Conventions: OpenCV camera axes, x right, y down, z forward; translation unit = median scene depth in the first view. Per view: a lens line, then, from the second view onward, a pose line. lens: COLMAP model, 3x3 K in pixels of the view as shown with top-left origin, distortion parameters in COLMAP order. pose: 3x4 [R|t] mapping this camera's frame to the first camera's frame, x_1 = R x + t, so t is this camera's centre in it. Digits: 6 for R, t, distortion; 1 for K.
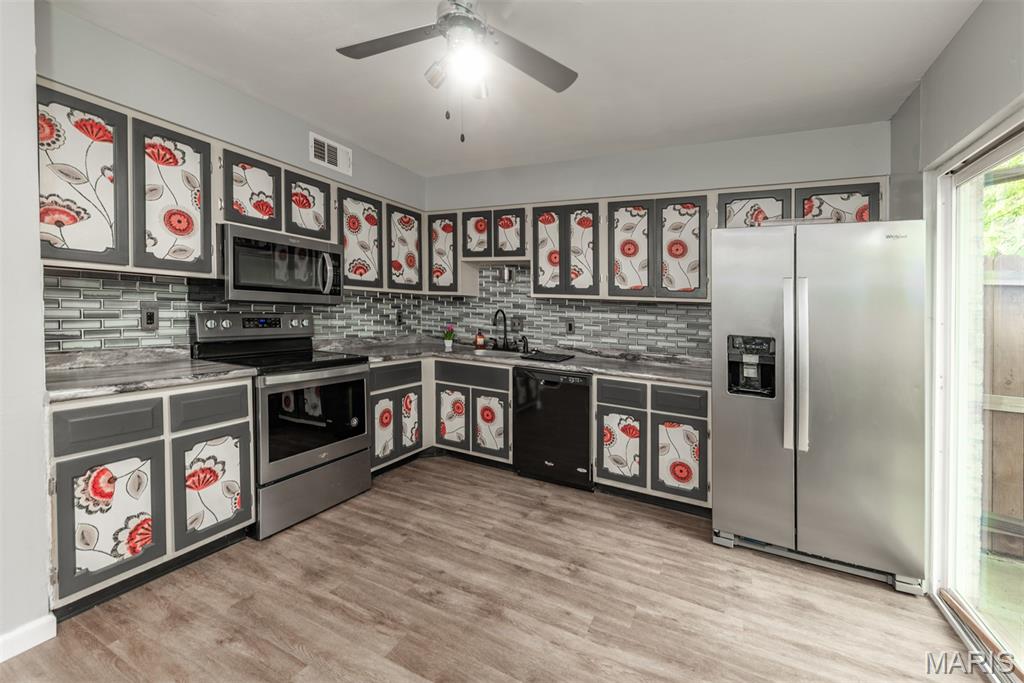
lens RADIAL K [[425.3, 0, 517.4], [0, 425.3, 321.9], [0, 0, 1]] dist [0.016216, -0.007532]
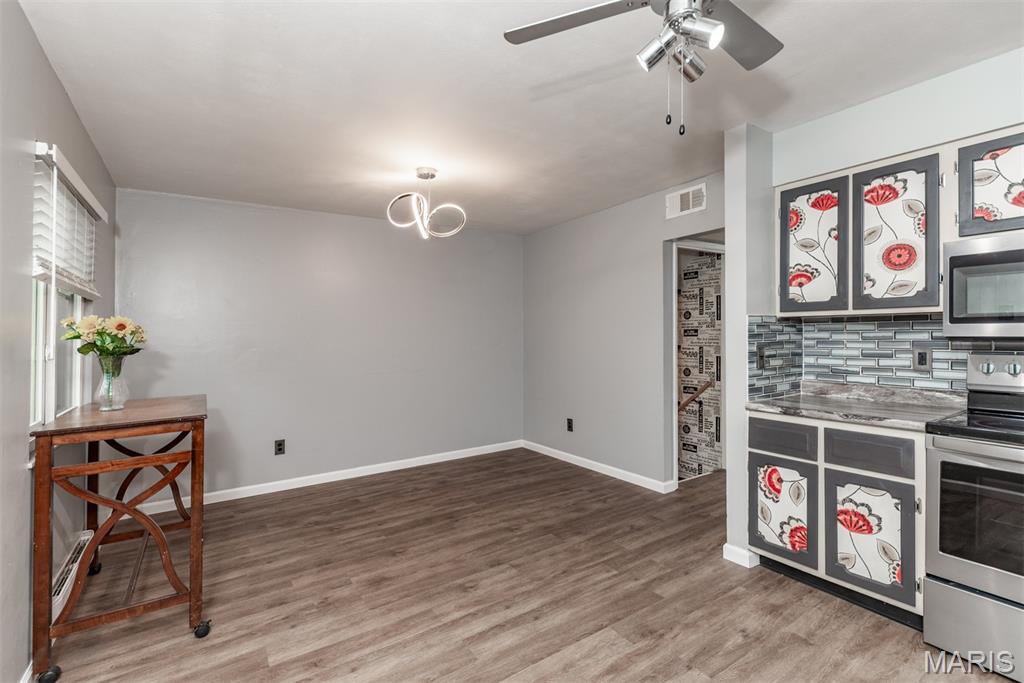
lens RADIAL K [[464.6, 0, 513.4], [0, 464.6, 362.2], [0, 0, 1]] dist [-0.000567, -0.000201]
pose [[-0.495630, 0.018665, -0.868333, 0.501076], [-0.034462, 0.998559, 0.041134, -0.012179], [0.867850, 0.050312, -0.494273, 0.741254]]
